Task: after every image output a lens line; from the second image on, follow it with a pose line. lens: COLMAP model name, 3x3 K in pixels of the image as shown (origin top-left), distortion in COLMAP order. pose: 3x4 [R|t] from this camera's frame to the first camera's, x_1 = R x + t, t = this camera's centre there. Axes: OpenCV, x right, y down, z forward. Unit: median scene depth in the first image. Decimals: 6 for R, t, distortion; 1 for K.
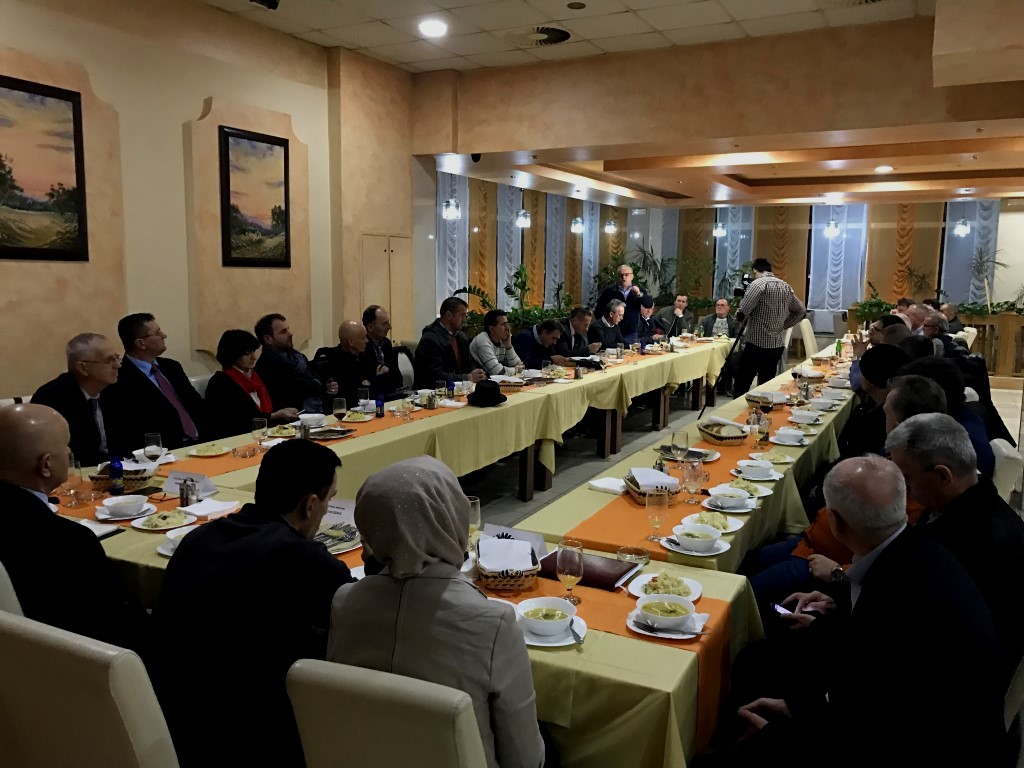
lens RADIAL K [[835.7, 0, 512.0], [0, 835.7, 384.0], [0, 0, 1]] dist [0.027253, -0.004187]
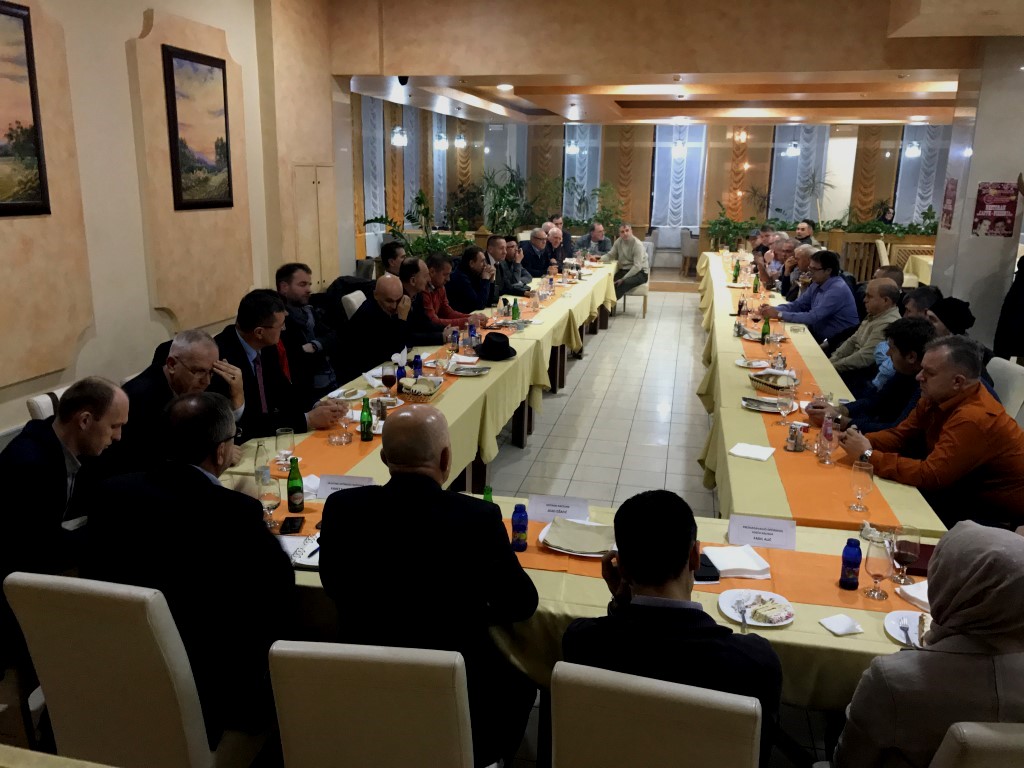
lens RADIAL K [[835.7, 0, 512.0], [0, 835.7, 384.0], [0, 0, 1]] dist [0.027253, -0.004187]
pose [[0.964954, -0.061249, 0.255173, -0.219018], [0.031735, 0.992481, 0.118216, -0.048422], [-0.260495, -0.105975, 0.959642, 0.040255]]
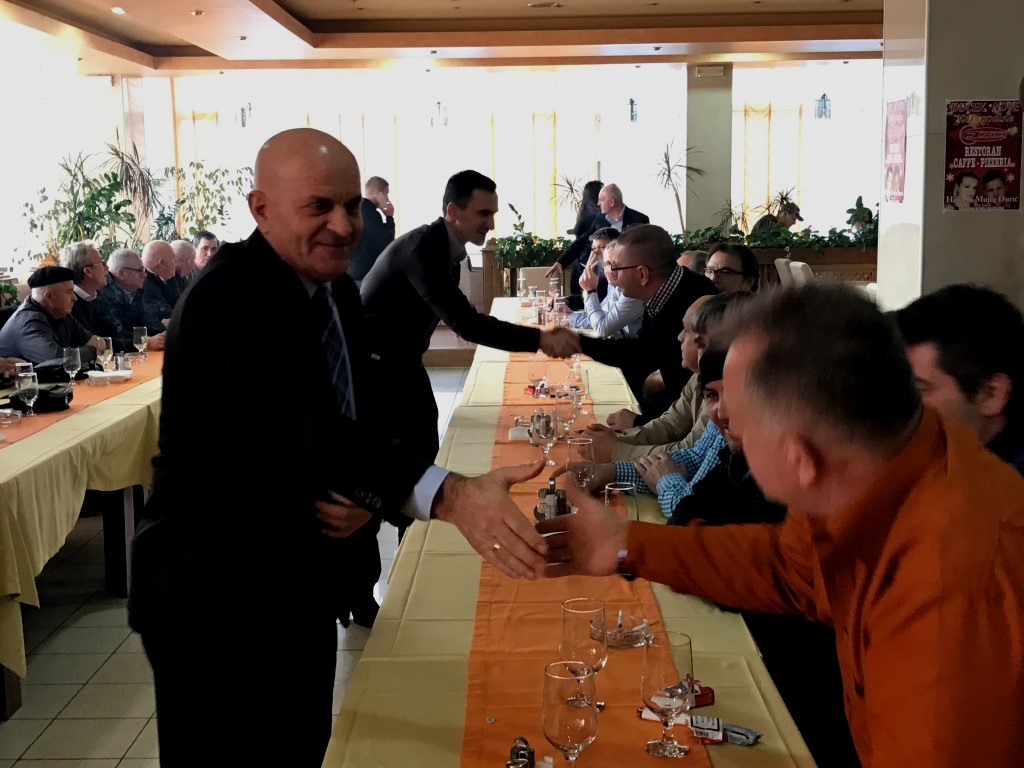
lens RADIAL K [[1338.9, 0, 512.0], [0, 1338.9, 384.0], [0, 0, 1]] dist [0.016870, -0.029861]
pose [[0.892274, -0.081833, 0.444016, -0.014922], [0.081619, 0.996470, 0.019634, -0.022810], [-0.444055, 0.018721, 0.895804, 0.281380]]
